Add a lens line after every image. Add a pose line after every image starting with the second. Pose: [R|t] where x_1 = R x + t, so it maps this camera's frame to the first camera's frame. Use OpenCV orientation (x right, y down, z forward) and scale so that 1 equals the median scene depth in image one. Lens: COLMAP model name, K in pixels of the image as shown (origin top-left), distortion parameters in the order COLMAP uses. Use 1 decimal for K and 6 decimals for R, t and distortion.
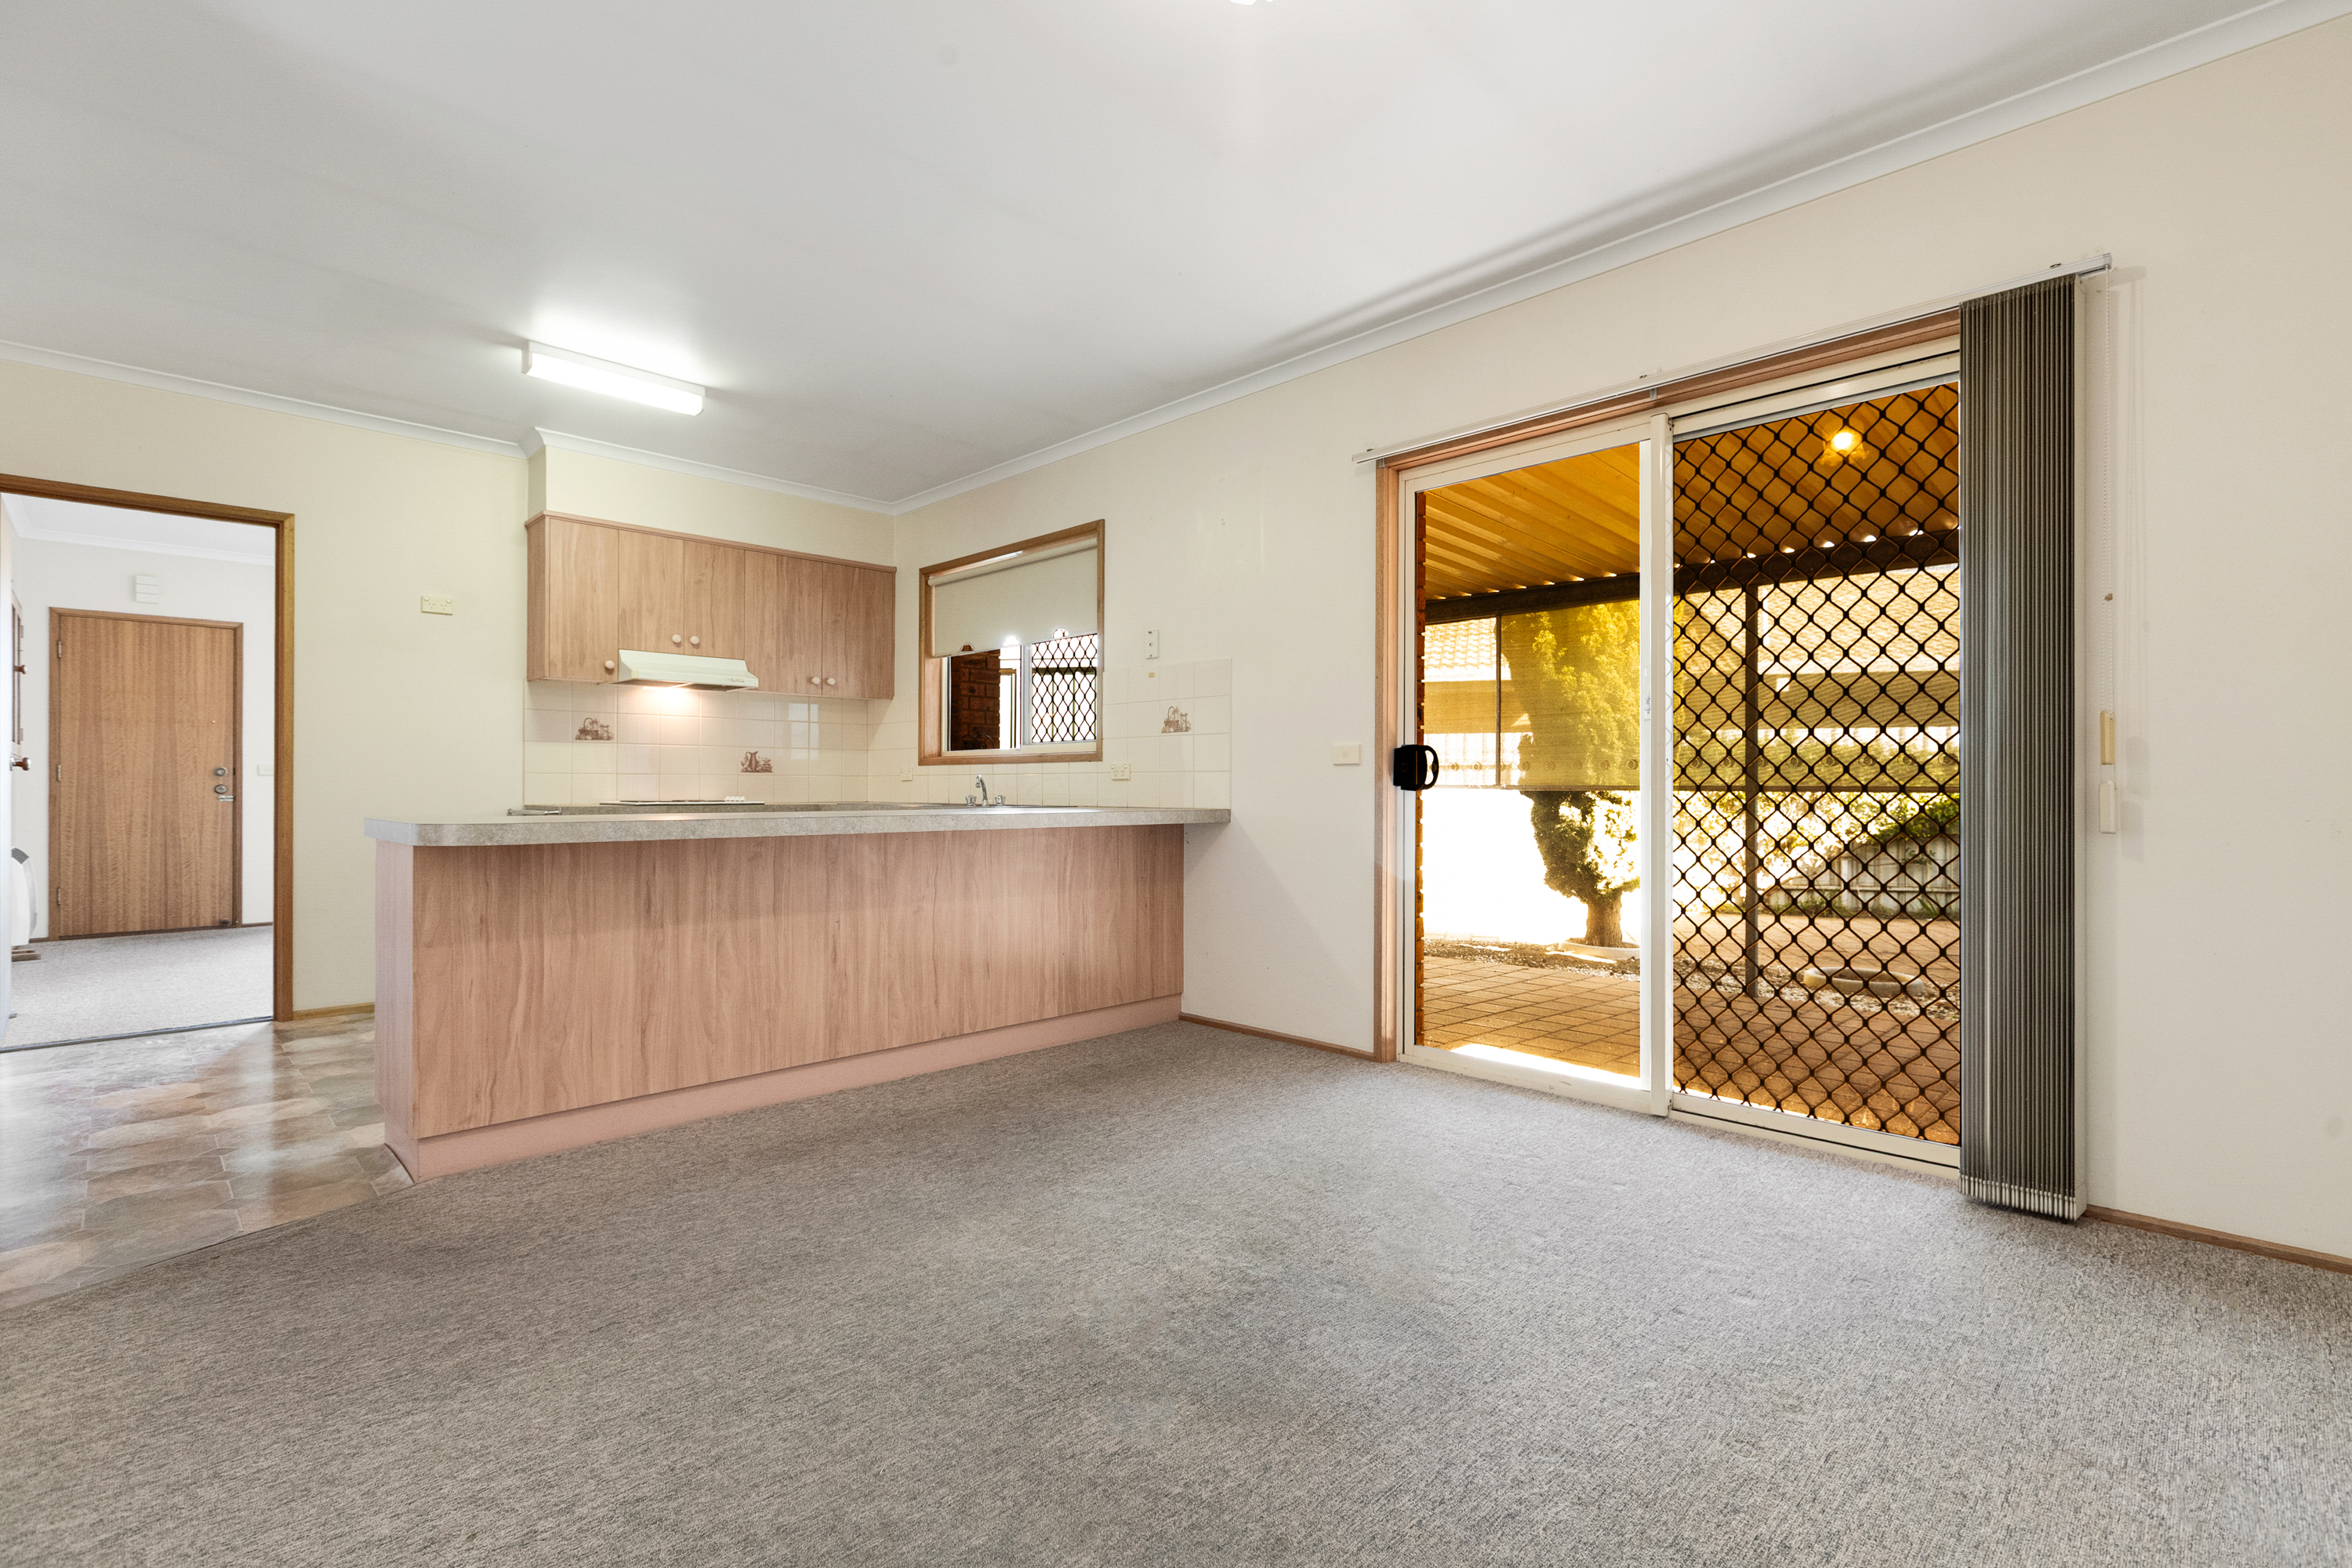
lens RADIAL K [[1066.4, 0, 1176.0], [0, 1066.4, 784.0], [0, 0, 1]] dist [0.013432, -0.005177]
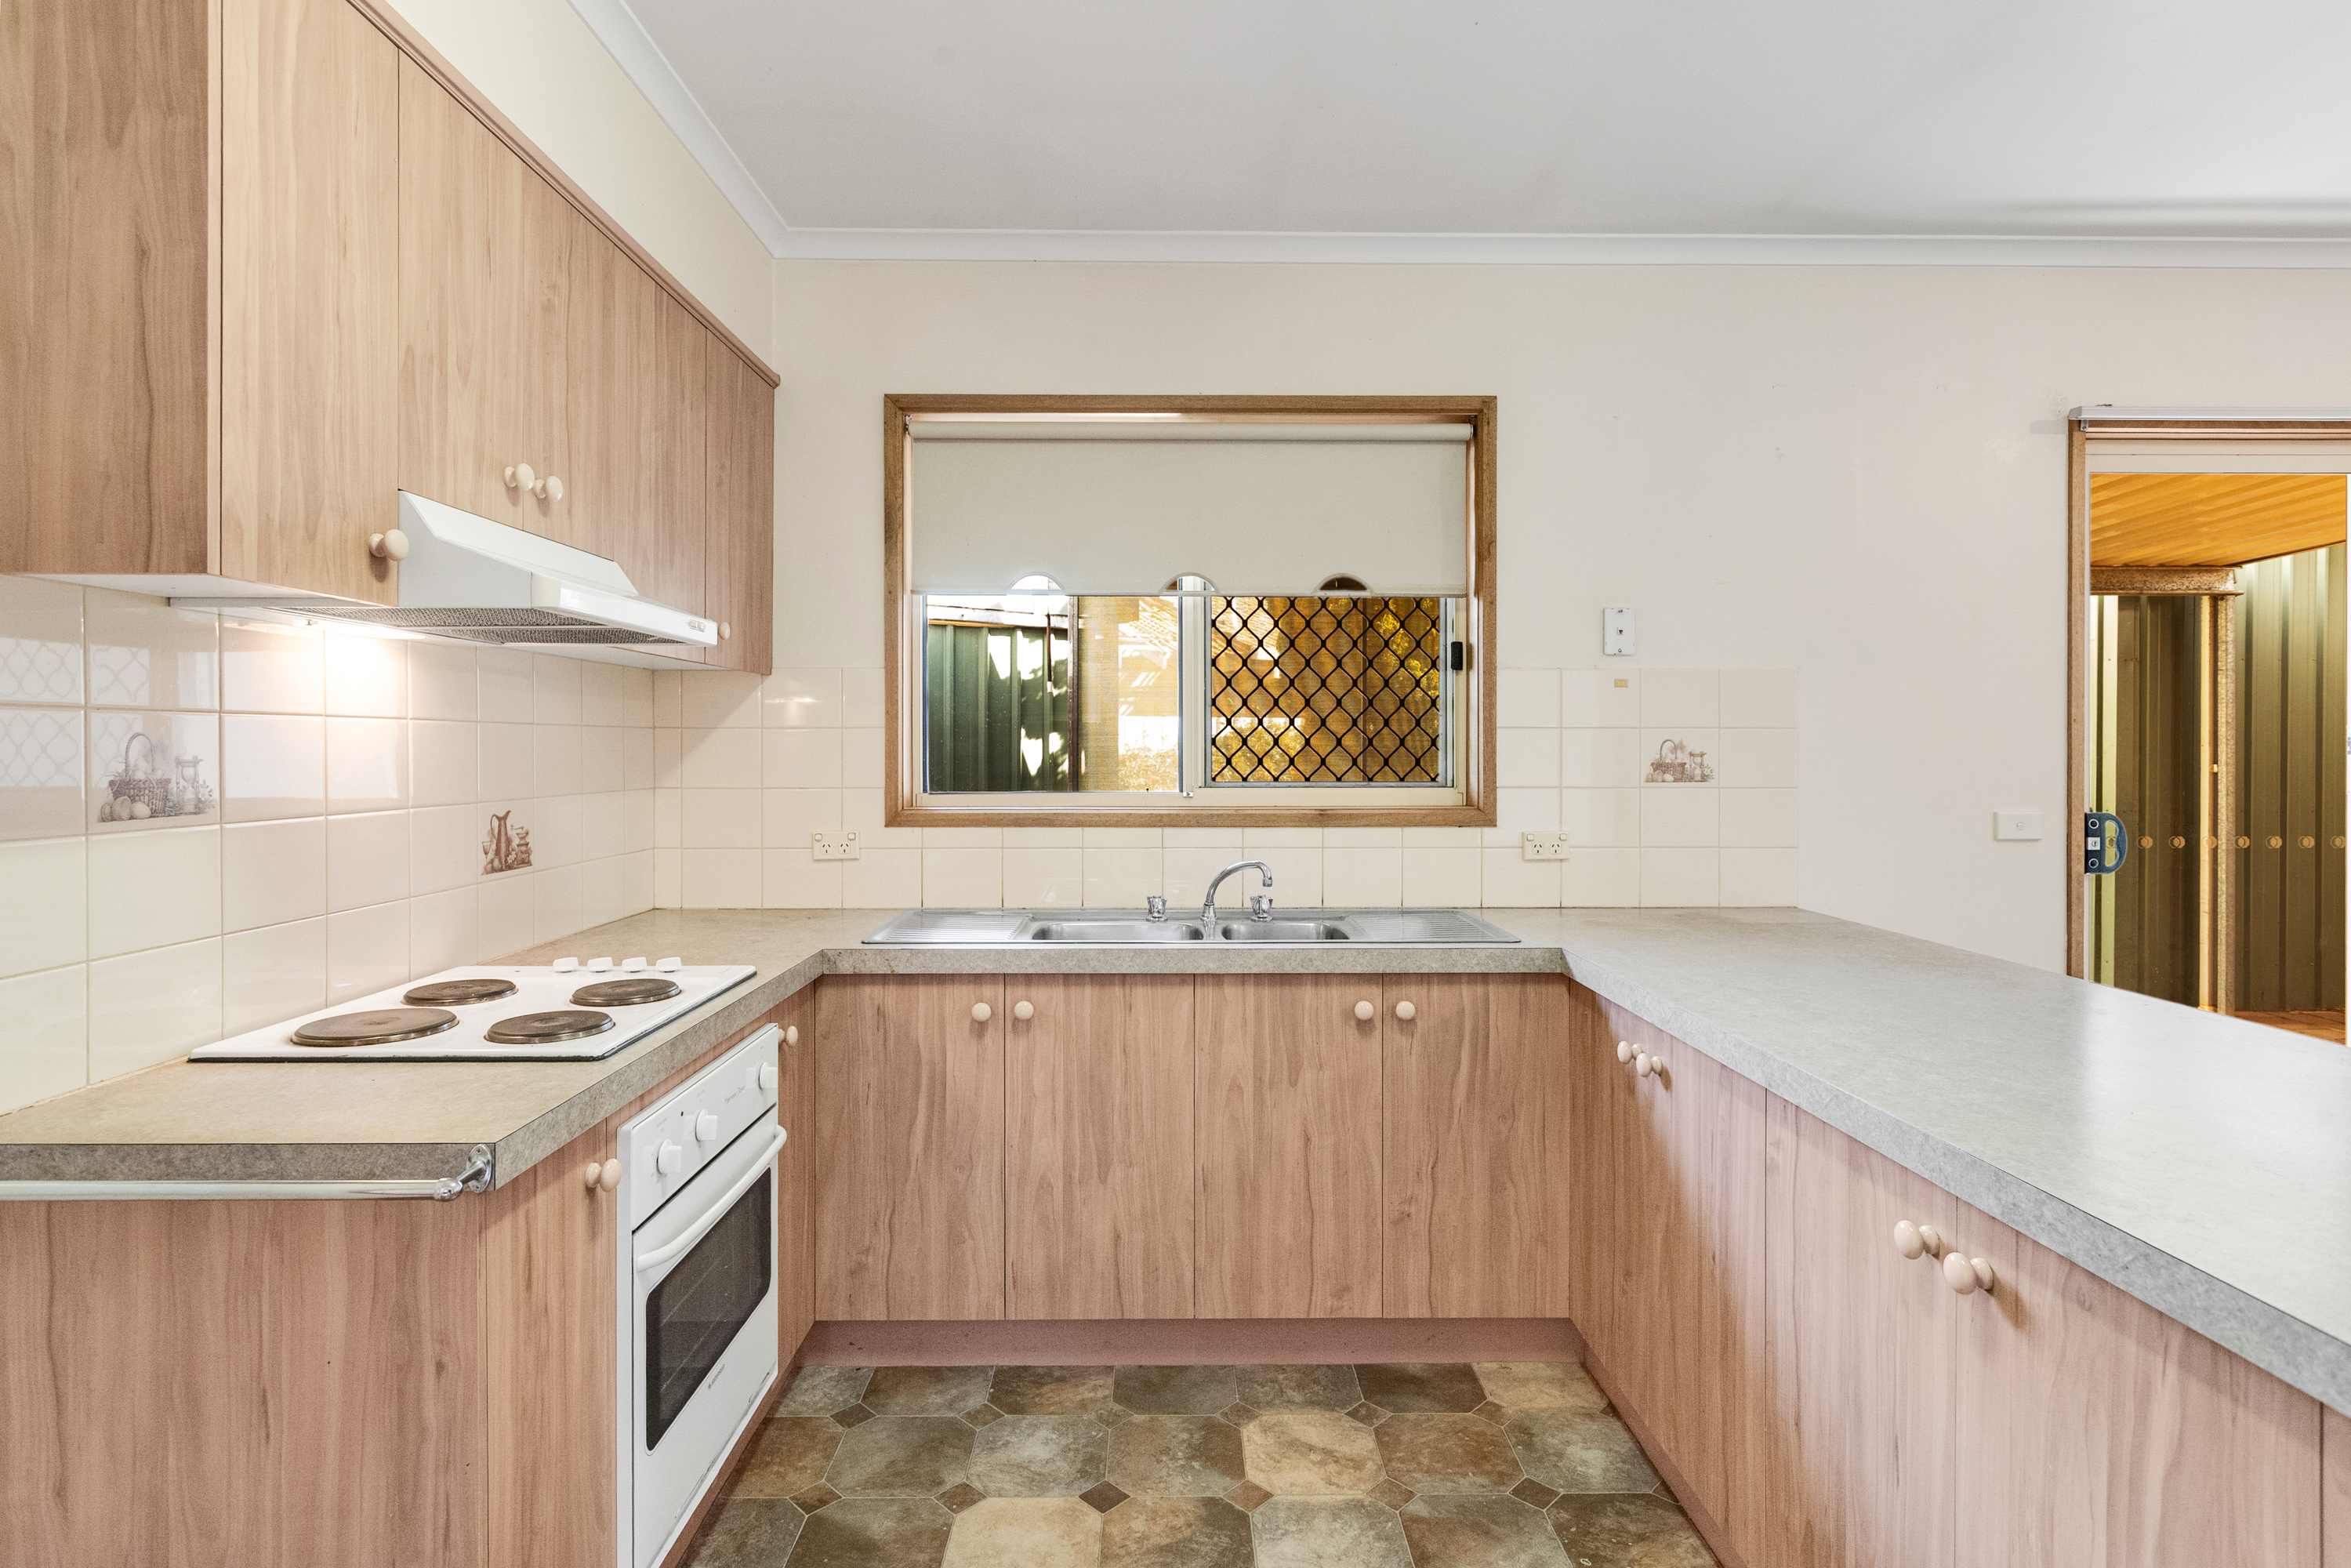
lens RADIAL K [[1185.3, 0, 1174.1], [0, 1185.3, 751.7], [0, 0, 1]] dist [-0.002367, -0.000389]
pose [[0.694948, -0.004904, 0.719044, -0.564144], [-0.001404, 0.999966, 0.008177, -0.058370], [-0.719059, -0.006692, 0.694917, 0.609810]]
